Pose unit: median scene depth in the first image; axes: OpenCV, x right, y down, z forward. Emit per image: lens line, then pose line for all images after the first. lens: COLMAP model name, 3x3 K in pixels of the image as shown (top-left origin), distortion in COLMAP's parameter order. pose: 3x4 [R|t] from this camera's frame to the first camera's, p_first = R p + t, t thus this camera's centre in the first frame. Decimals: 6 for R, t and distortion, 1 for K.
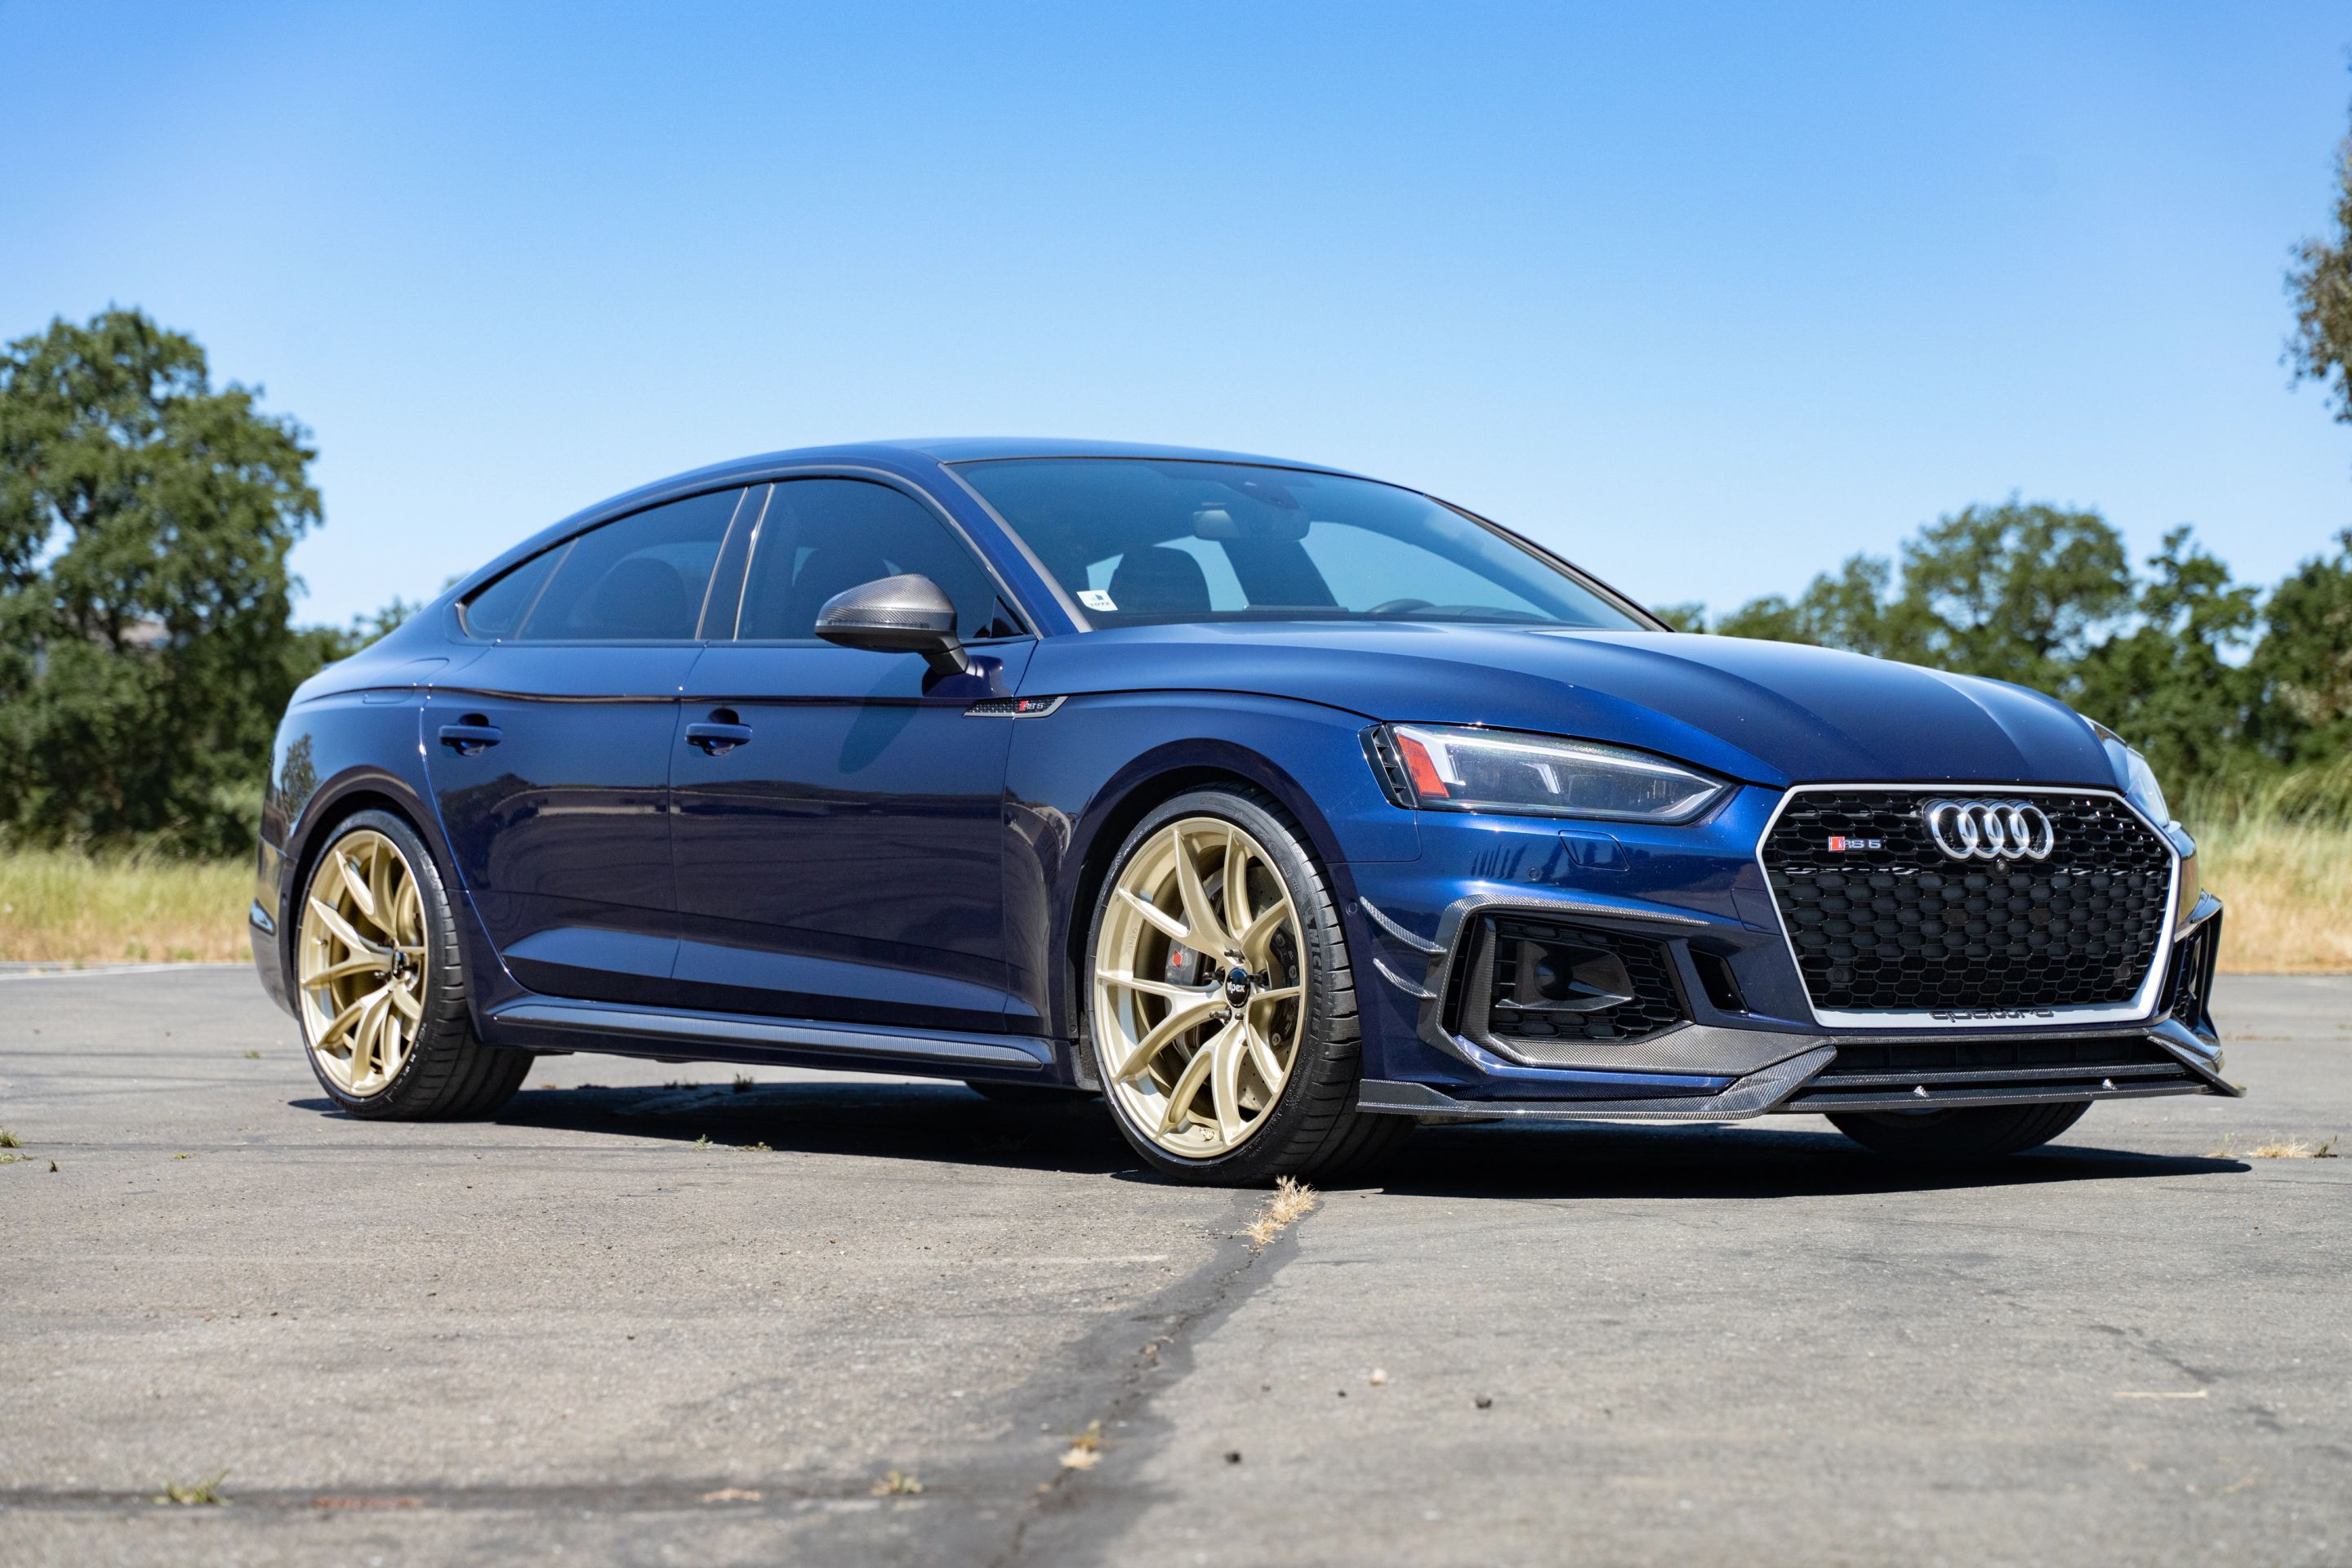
lens RADIAL K [[4831.2, 0, 1219.9], [0, 4831.2, 679.5], [0, 0, 1]] dist [-0.011492, -0.286740]
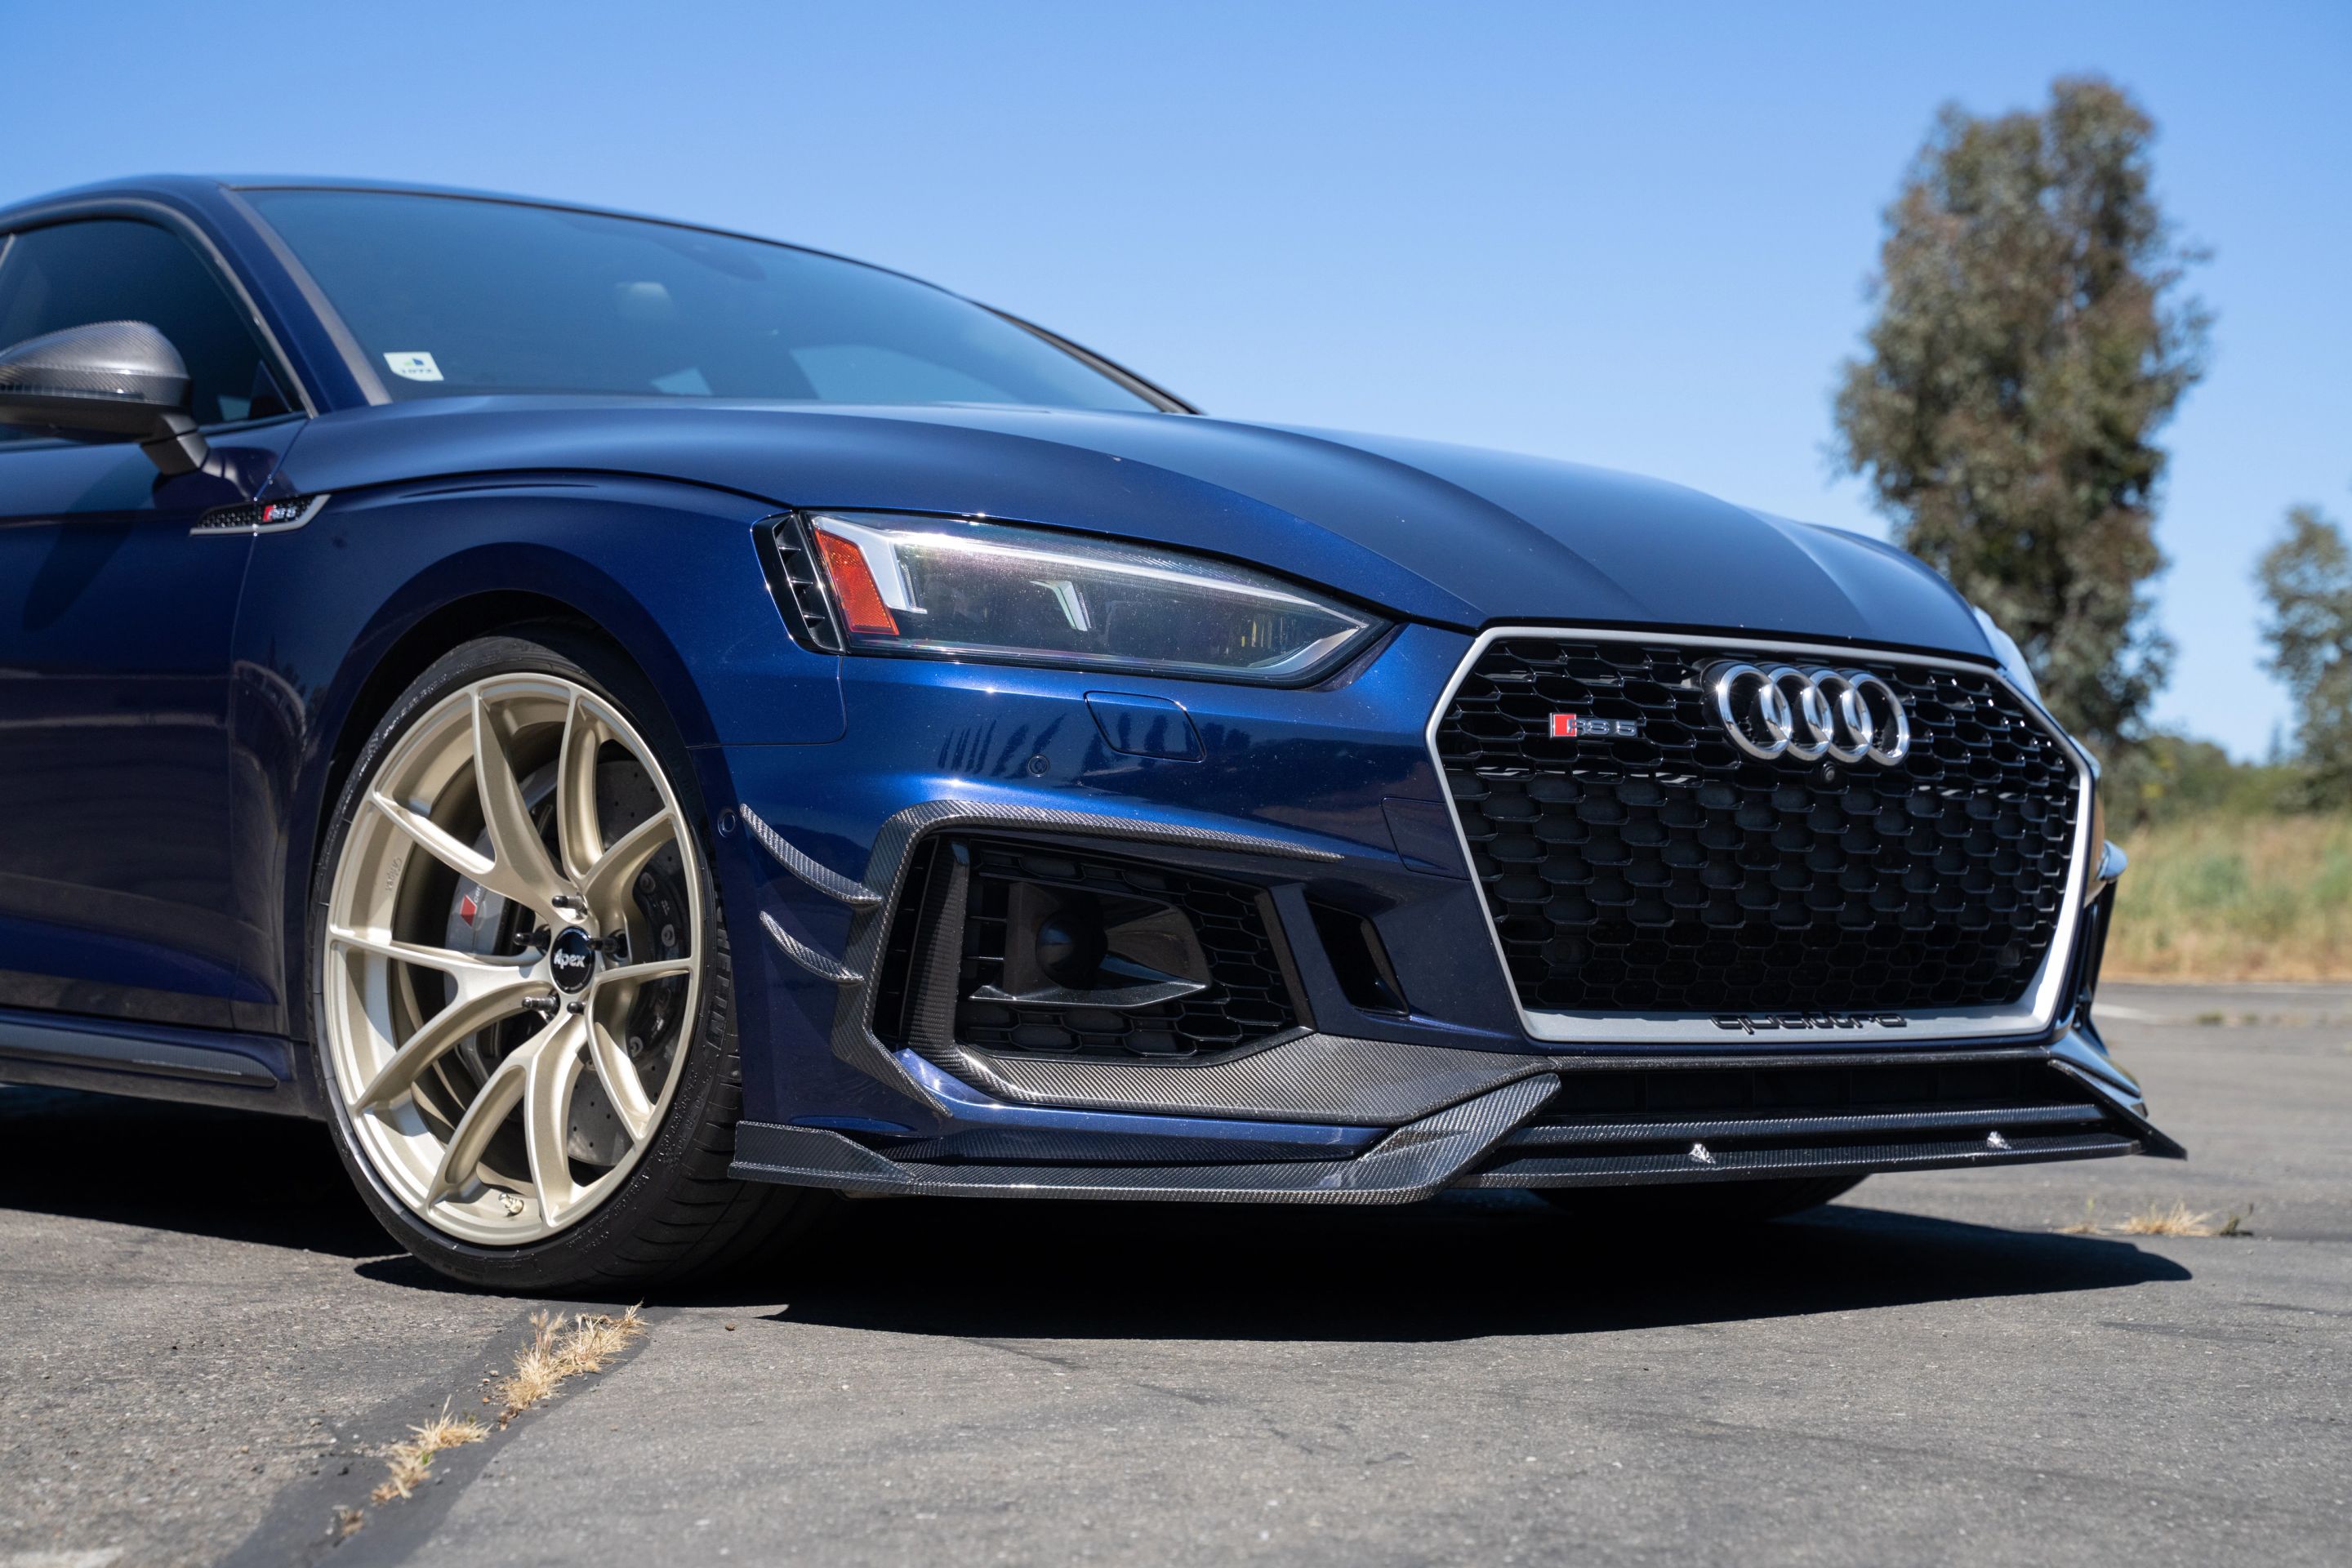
lens RADIAL K [[3787.2, 0, 1176.0], [0, 3787.2, 784.0], [0, 0, 1]] dist [0.140169, 0.084621]
pose [[0.998165, 0.015965, 0.058419, 0.053794], [-0.016675, 0.999793, 0.011692, 0.036040], [-0.058220, -0.012645, 0.998224, 0.539218]]
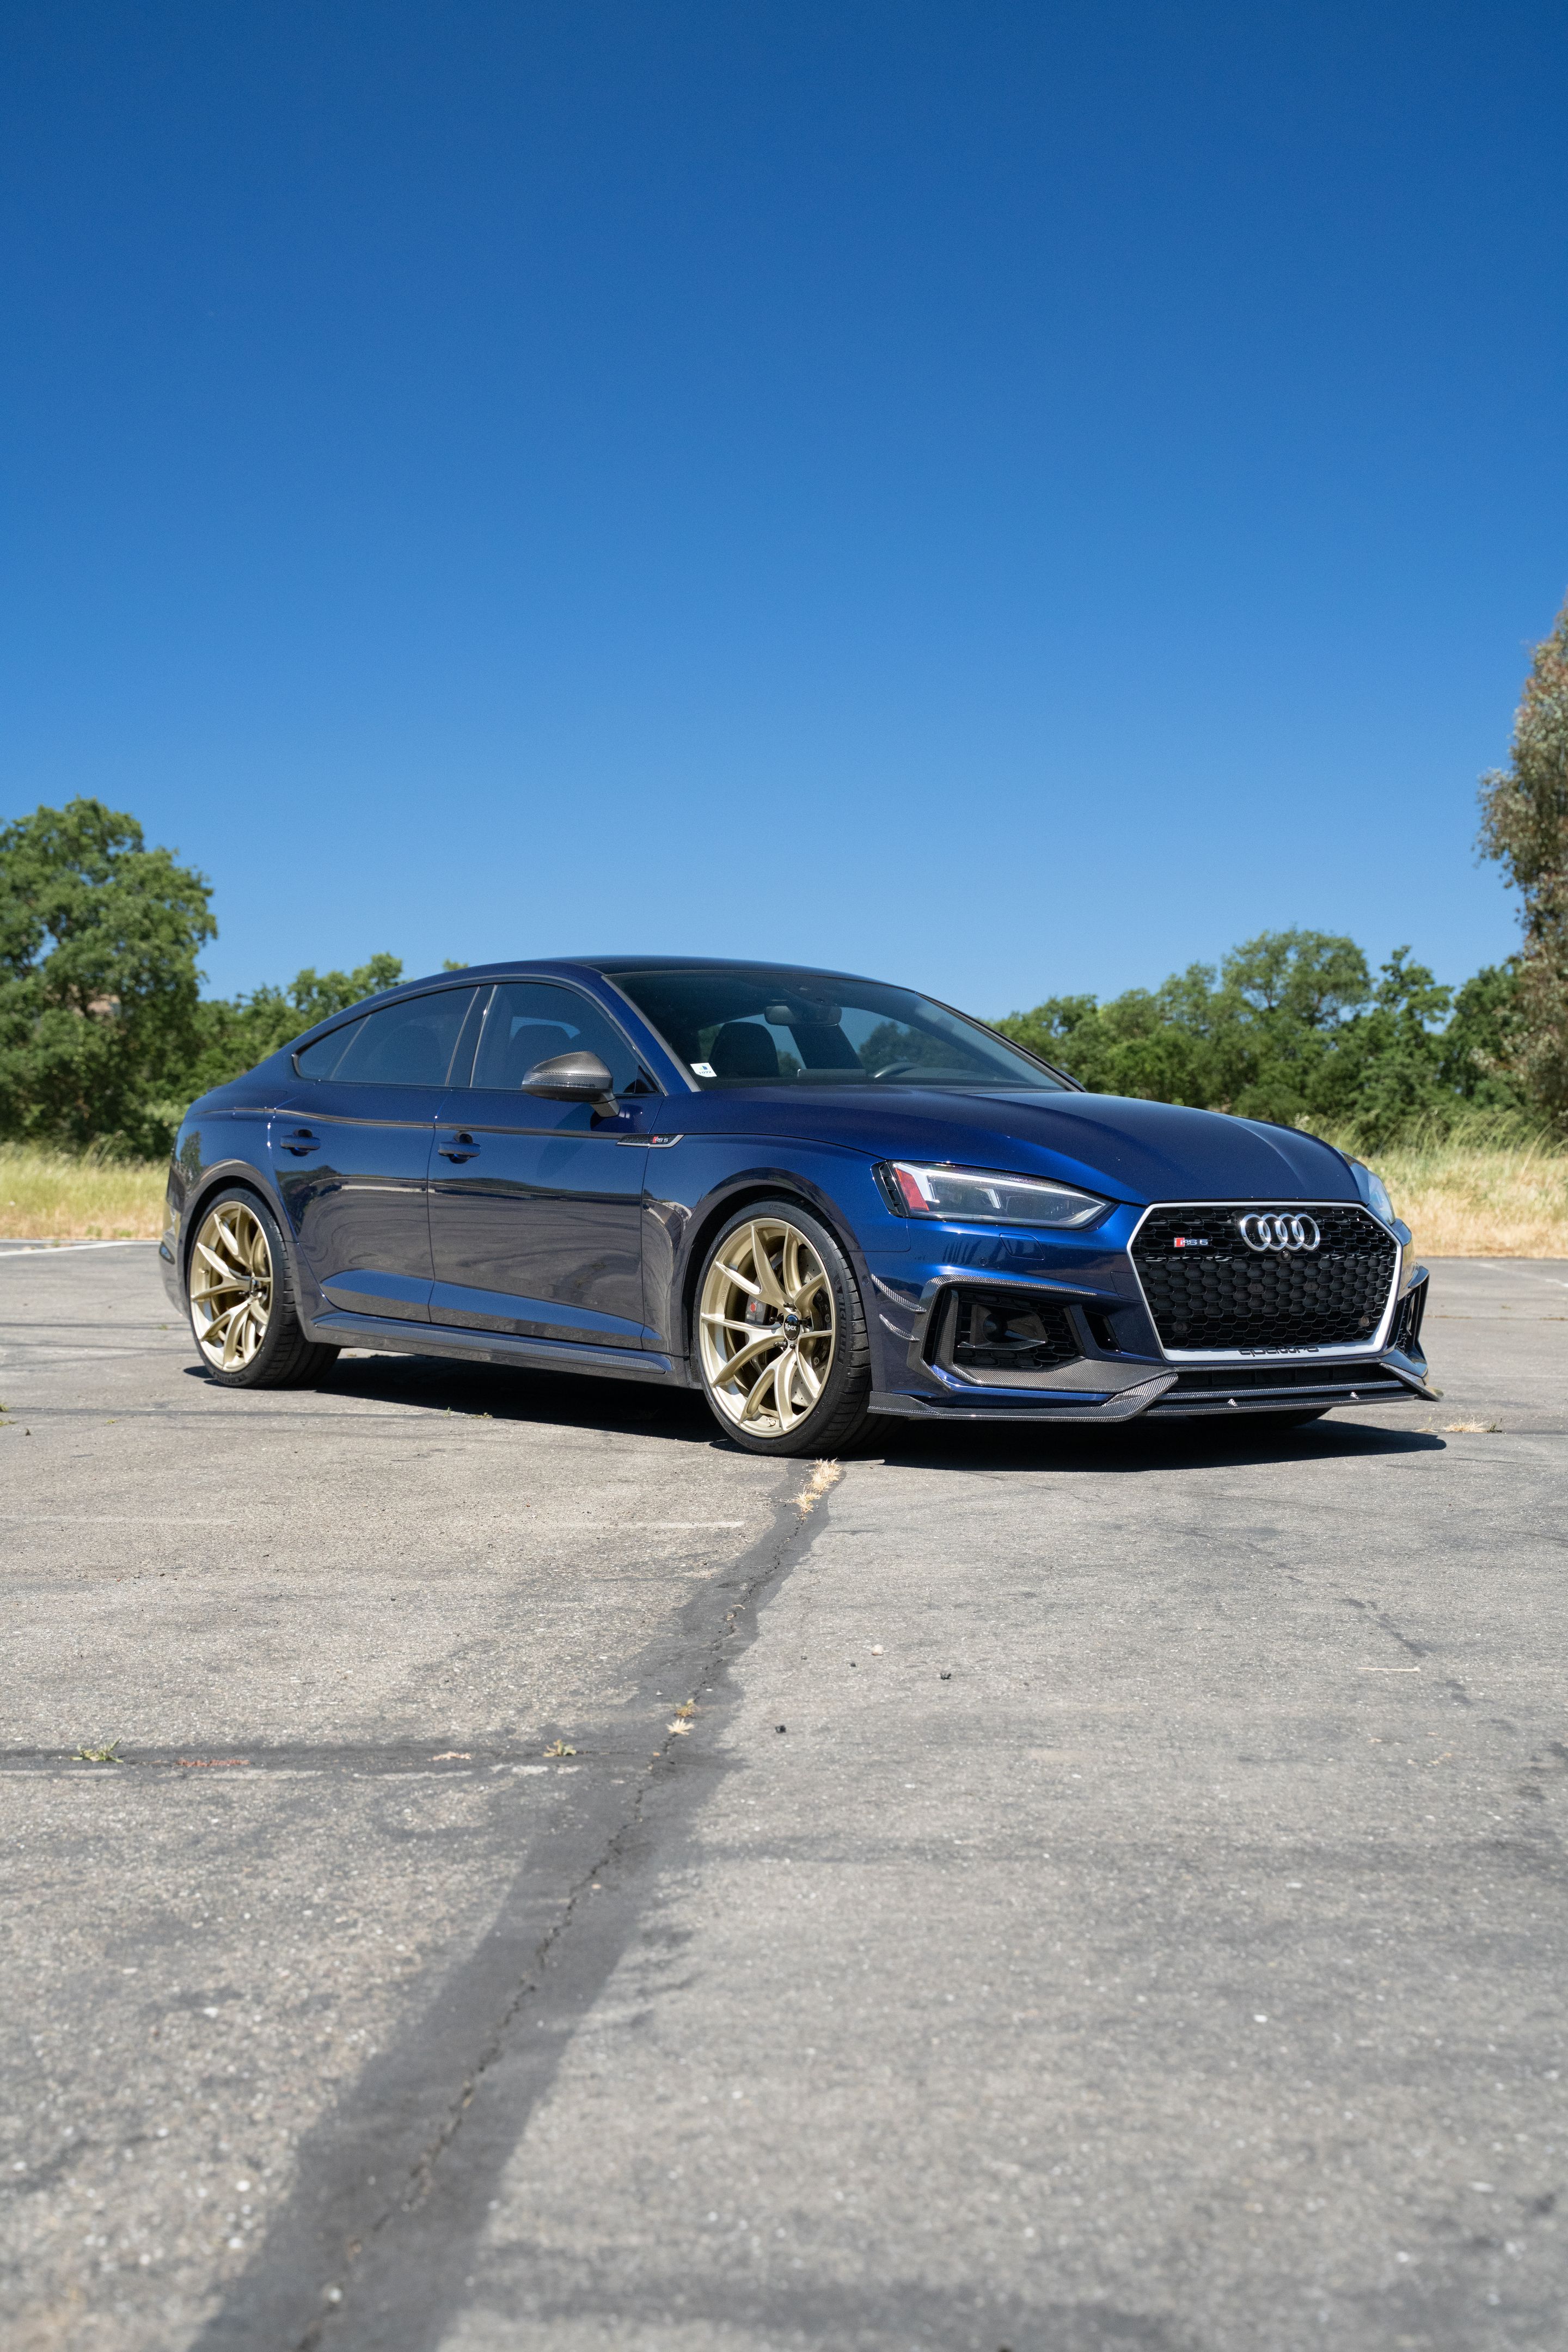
lens RADIAL K [[3065.3, 0, 771.8], [0, 3065.3, 1125.7], [0, 0, 1]] dist [0.022686, 0.074034]
pose [[0.999958, 0.007540, -0.005125, 0.001856], [-0.007387, 0.999544, 0.029285, -0.030720], [0.005344, -0.029246, 0.999558, 0.018350]]
